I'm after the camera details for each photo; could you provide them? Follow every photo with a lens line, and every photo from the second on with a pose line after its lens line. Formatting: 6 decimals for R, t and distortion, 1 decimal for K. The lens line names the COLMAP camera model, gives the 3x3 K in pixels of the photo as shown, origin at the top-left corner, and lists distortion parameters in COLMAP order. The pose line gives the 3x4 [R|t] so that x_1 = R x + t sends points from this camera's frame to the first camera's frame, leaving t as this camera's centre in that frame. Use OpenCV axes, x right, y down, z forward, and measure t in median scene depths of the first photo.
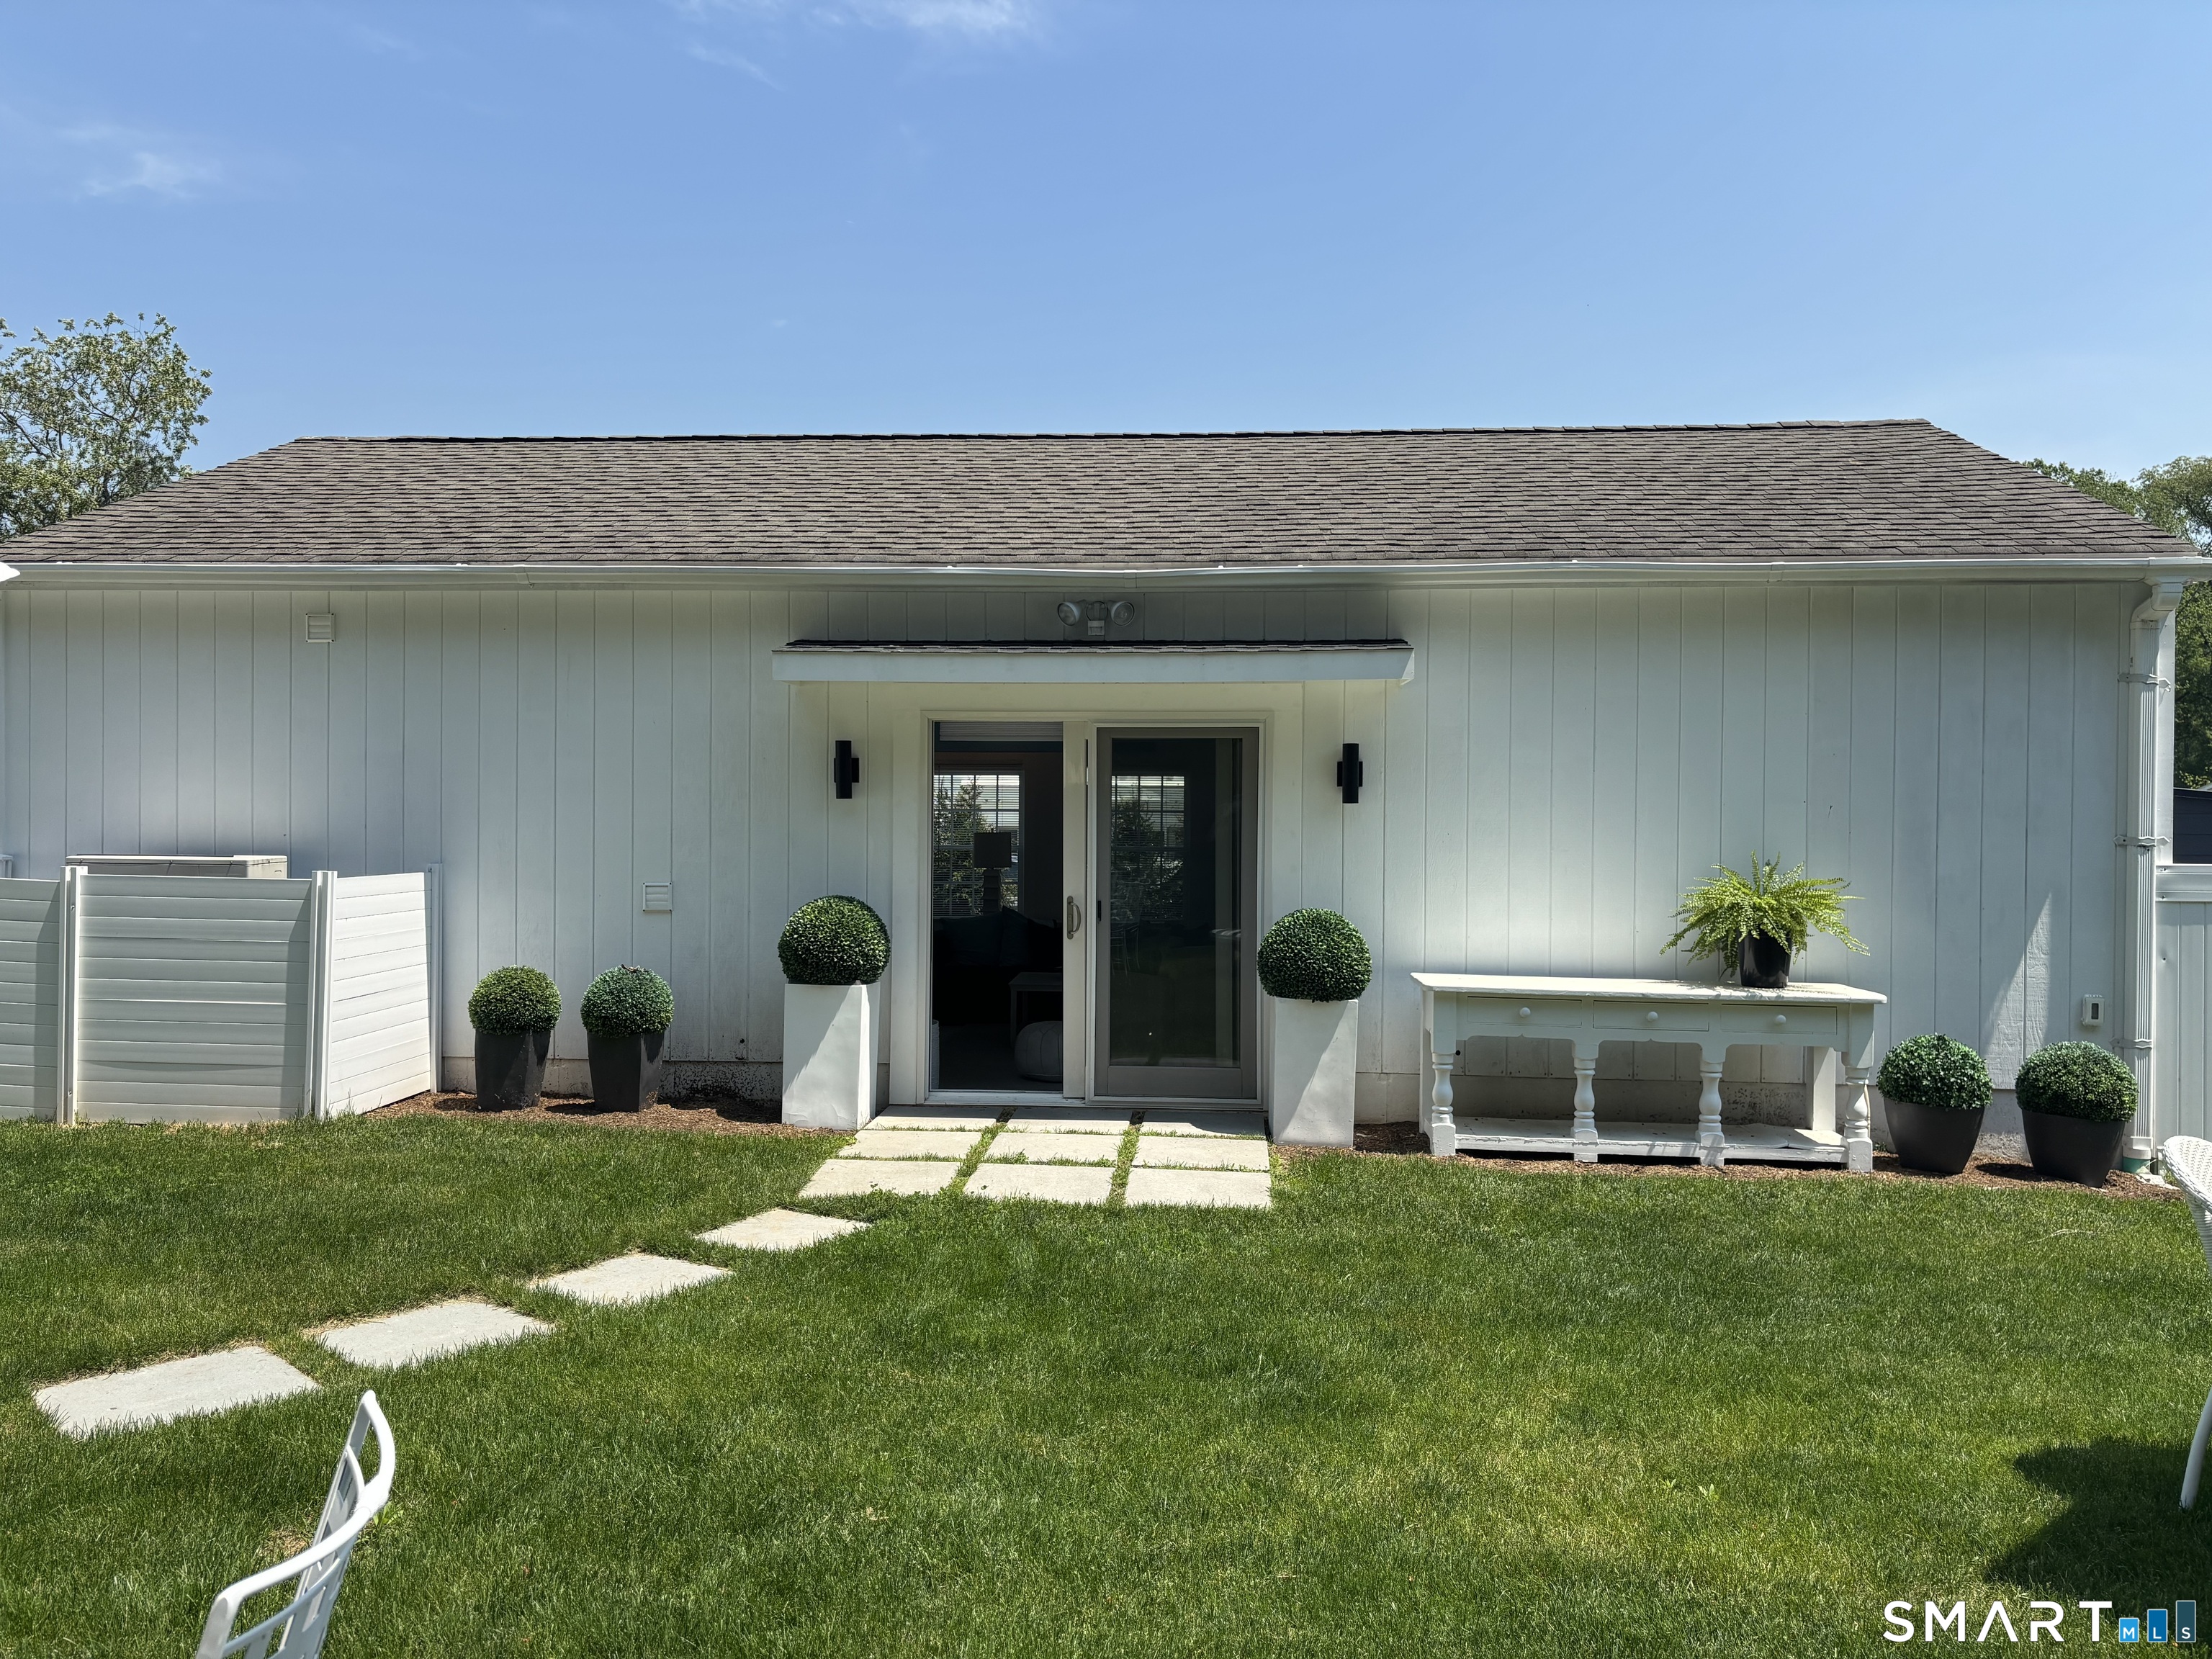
lens RADIAL K [[1668.9, 0, 1106.0], [0, 1668.9, 829.5], [0, 0, 1]] dist [0.002038, 0.000534]
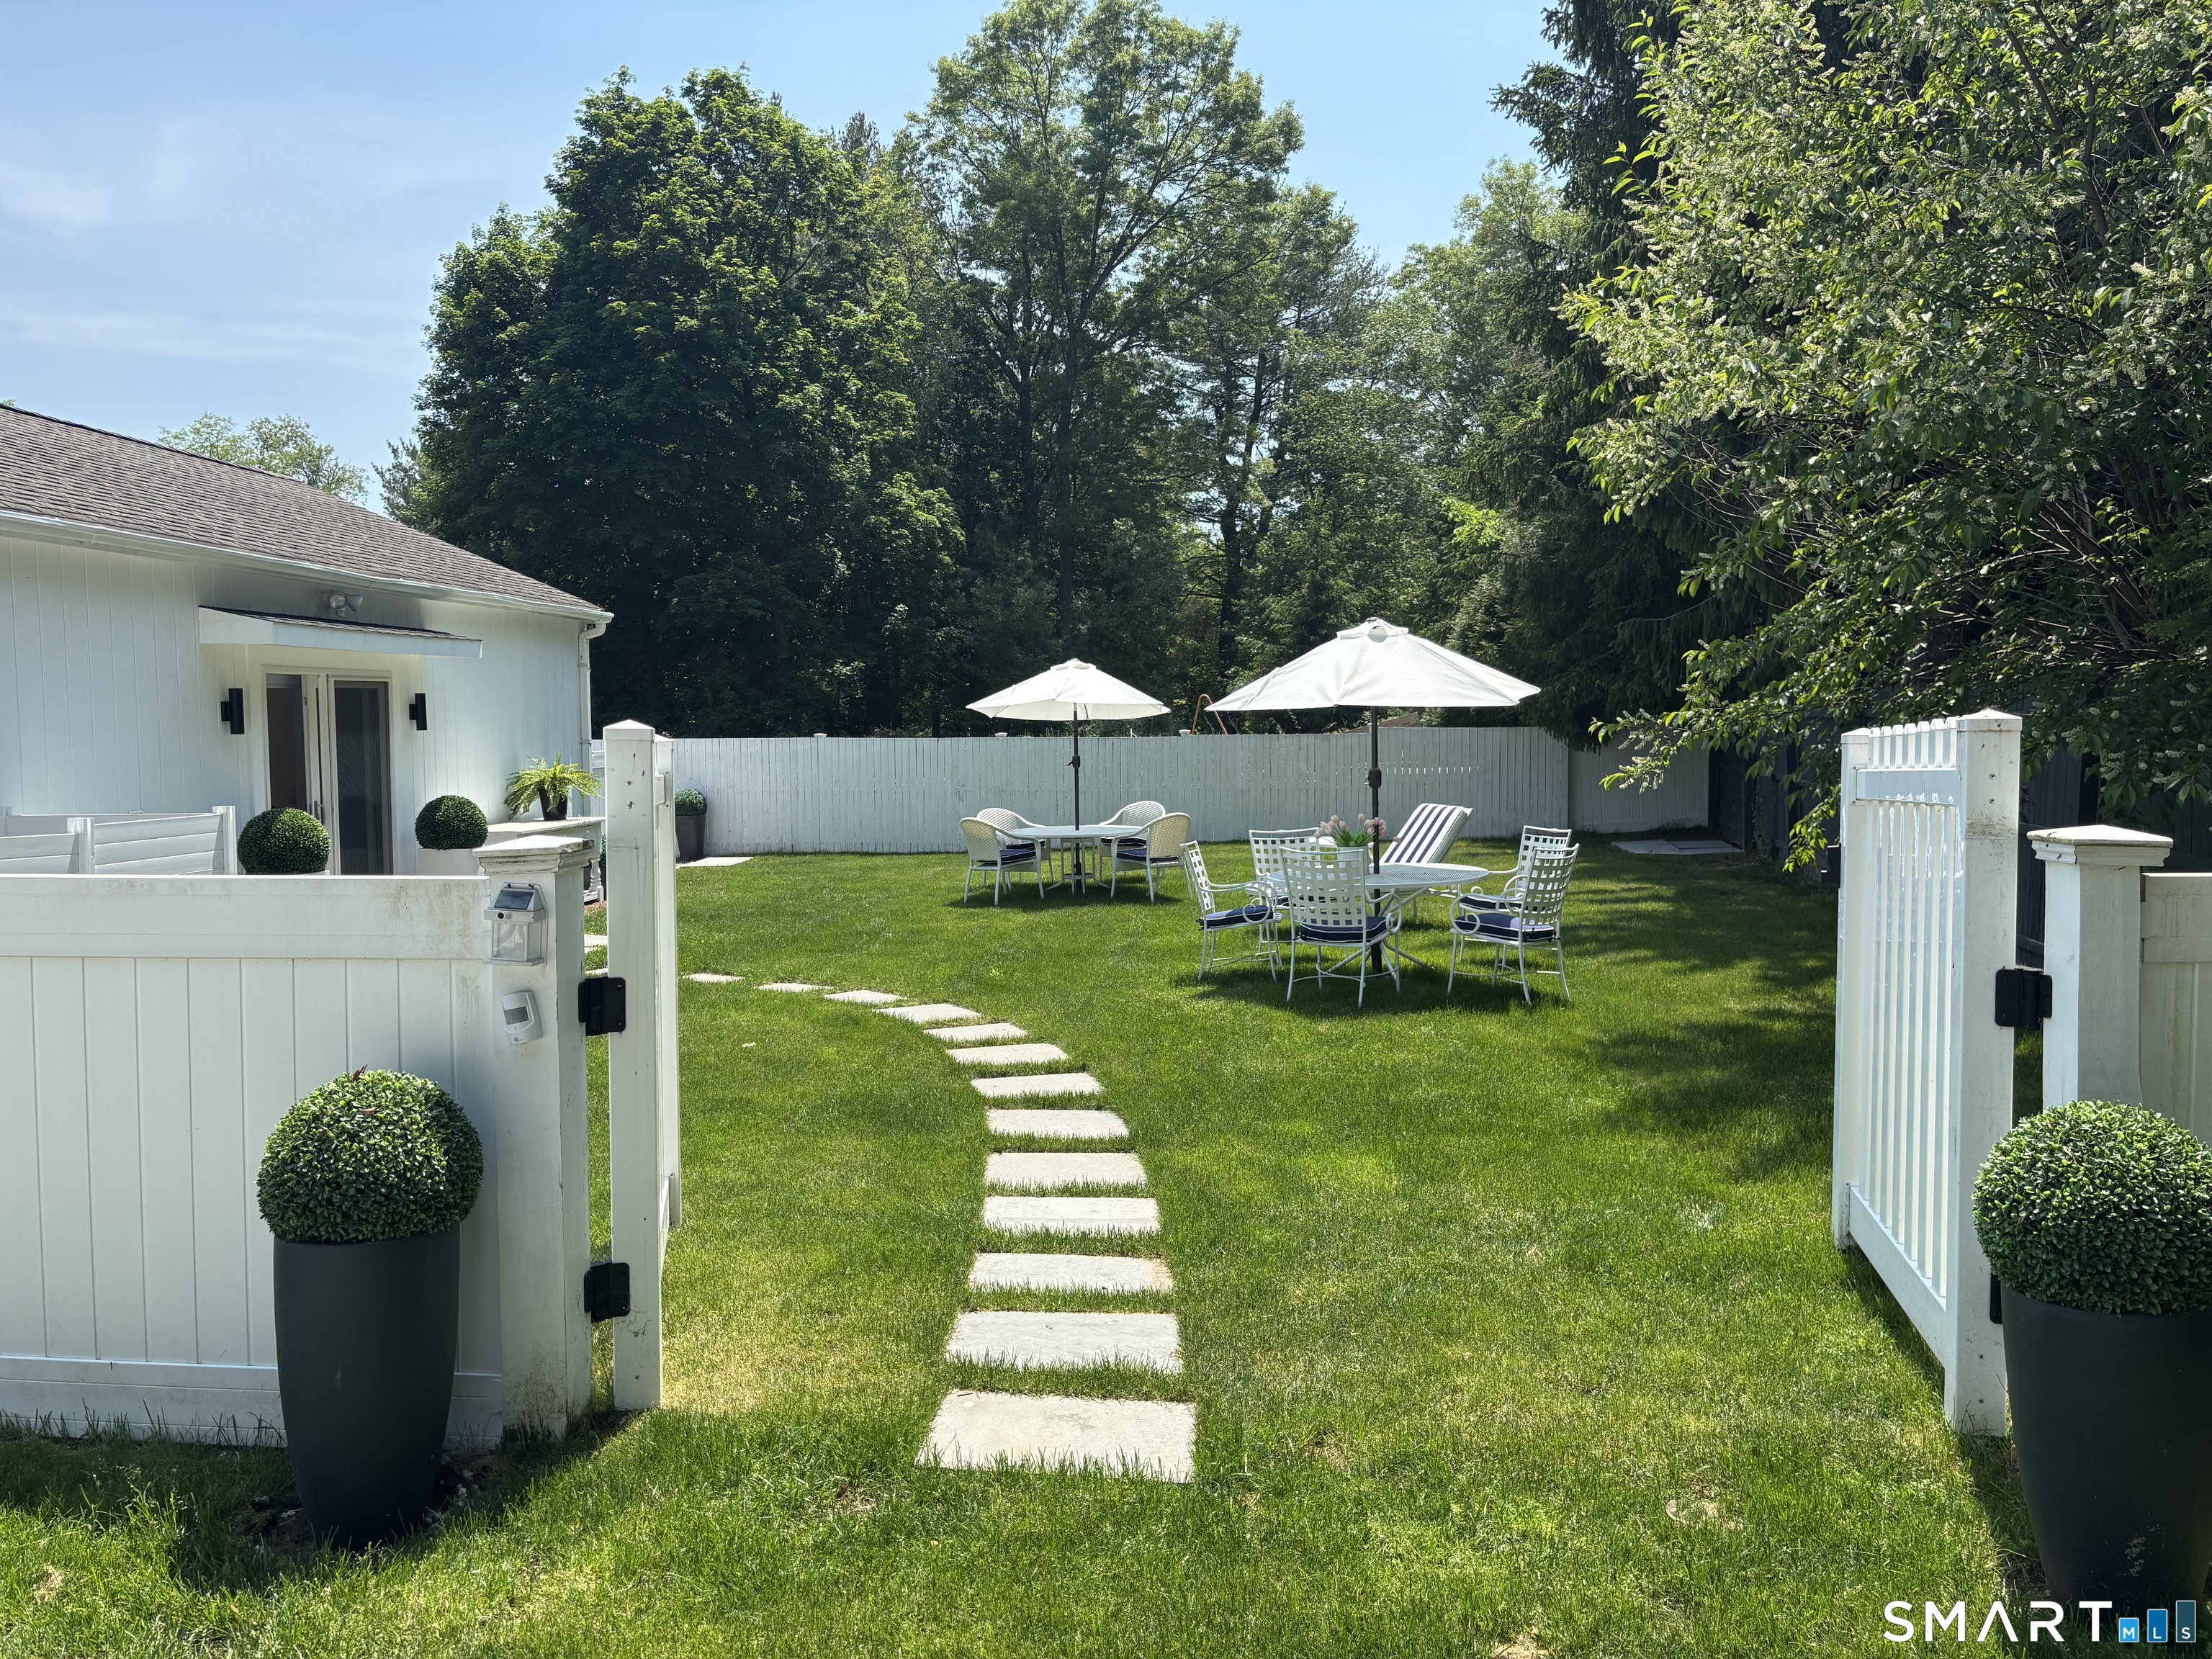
lens RADIAL K [[1668.9, 0, 1106.0], [0, 1668.9, 829.5], [0, 0, 1]] dist [0.002038, 0.000534]
pose [[0.125245, -0.060691, 0.990268, -1.441767], [0.035425, 0.997764, 0.056670, 0.014125], [-0.991493, 0.027983, 0.127115, 0.105897]]
